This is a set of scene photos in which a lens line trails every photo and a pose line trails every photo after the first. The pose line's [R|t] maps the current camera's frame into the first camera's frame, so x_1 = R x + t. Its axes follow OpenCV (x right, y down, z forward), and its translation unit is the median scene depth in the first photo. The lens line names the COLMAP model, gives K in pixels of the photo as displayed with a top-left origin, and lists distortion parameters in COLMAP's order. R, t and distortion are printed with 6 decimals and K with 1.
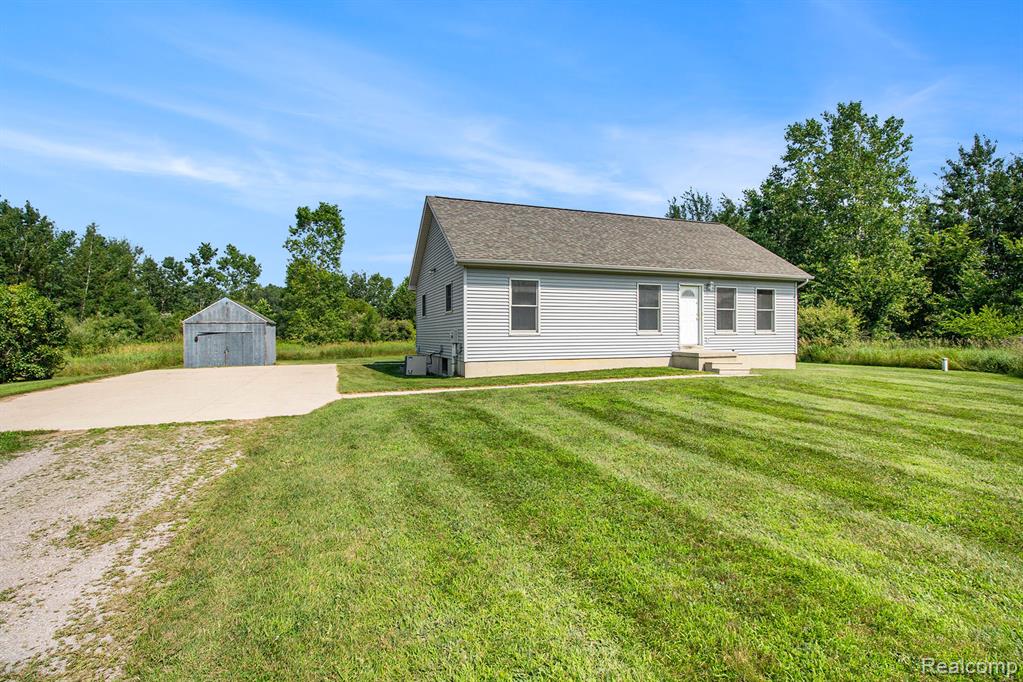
lens RADIAL K [[492.8, 0, 515.3], [0, 492.8, 339.5], [0, 0, 1]] dist [-0.007381, -0.006974]
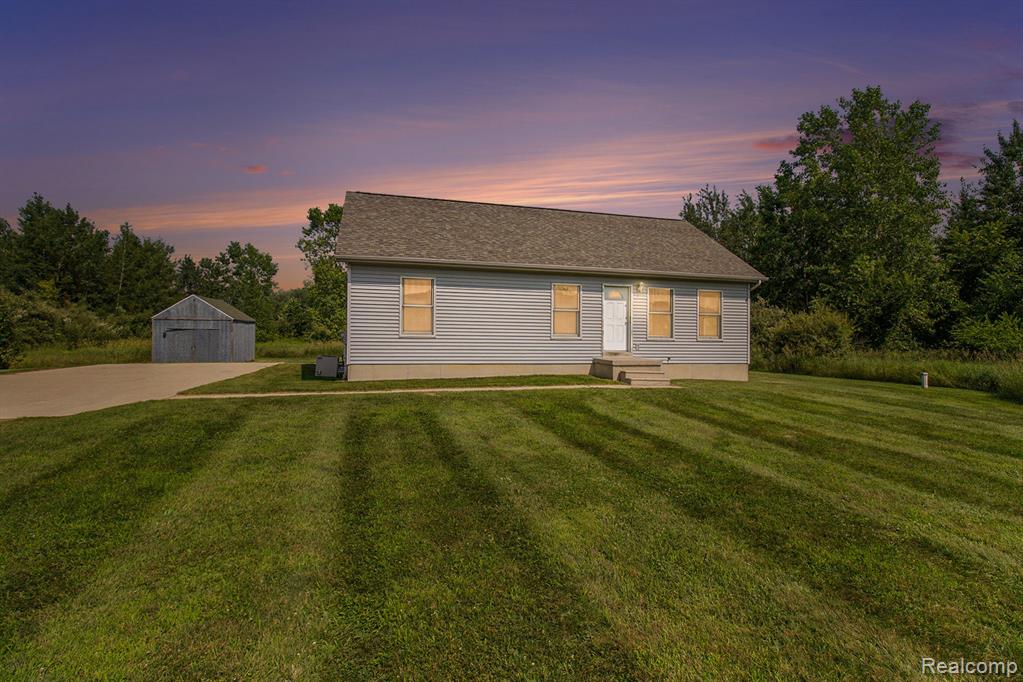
lens RADIAL K [[492.8, 0, 507.5], [0, 492.8, 342.1], [0, 0, 1]] dist [-0.007381, -0.006974]
pose [[0.995264, 0.019793, -0.095177, 0.120291], [-0.019573, 0.999803, 0.003250, -0.002665], [0.095223, -0.001371, 0.995455, 0.035847]]
